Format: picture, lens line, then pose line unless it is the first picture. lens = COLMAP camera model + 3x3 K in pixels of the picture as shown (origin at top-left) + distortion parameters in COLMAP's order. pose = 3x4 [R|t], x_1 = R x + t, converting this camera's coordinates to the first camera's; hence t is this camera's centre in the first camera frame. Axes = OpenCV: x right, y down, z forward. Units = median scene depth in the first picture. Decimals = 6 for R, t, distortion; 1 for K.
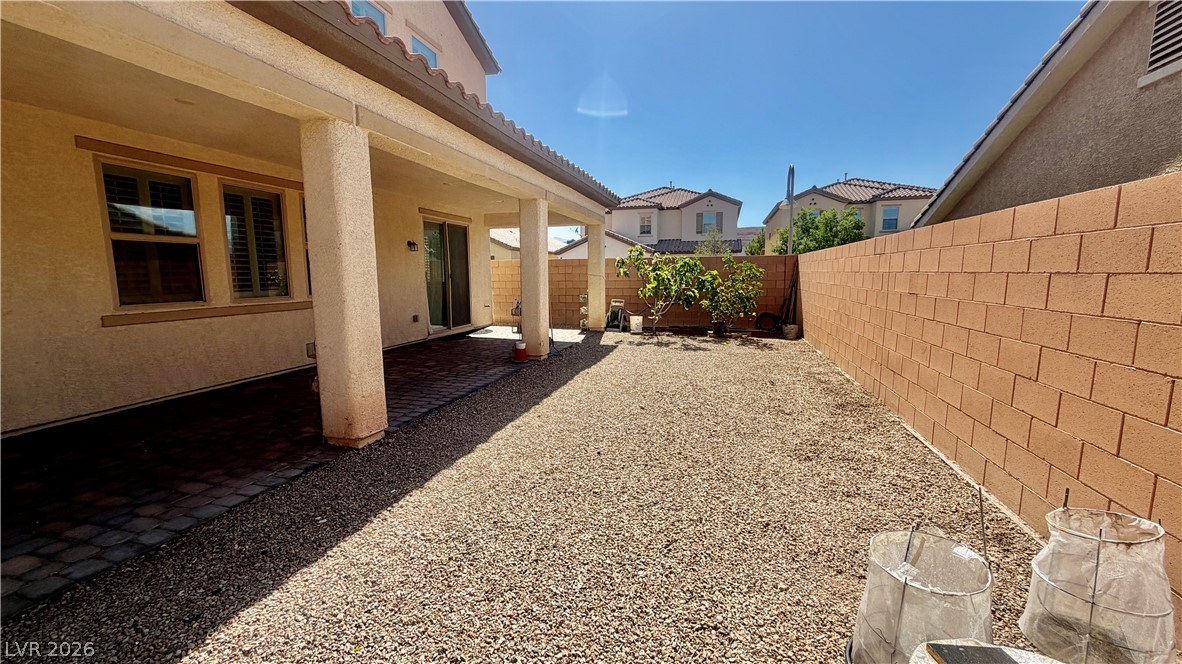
lens RADIAL K [[470.7, 0, 588.4], [0, 470.7, 334.2], [0, 0, 1]] dist [0.000488, -0.000381]
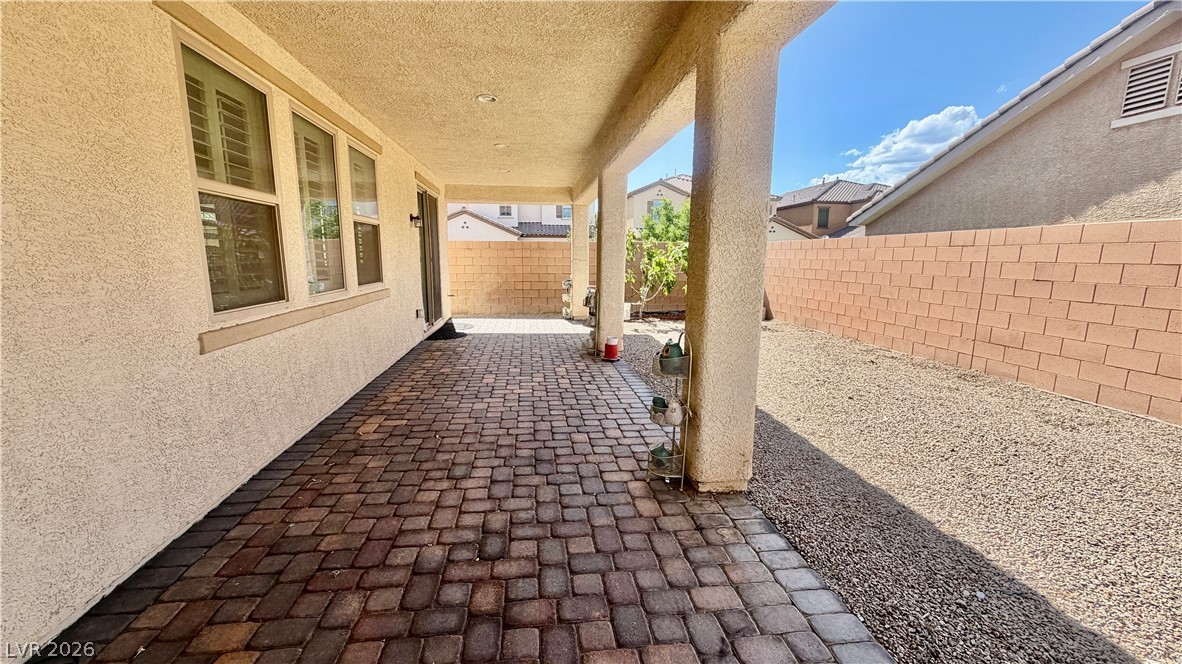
lens RADIAL K [[470.7, 0, 588.4], [0, 470.7, 334.2], [0, 0, 1]] dist [0.000488, -0.000381]
pose [[0.920932, -0.051537, 0.386301, -0.734318], [0.037935, 0.998365, 0.042756, -0.039104], [-0.387873, -0.024721, 0.921381, 0.292212]]
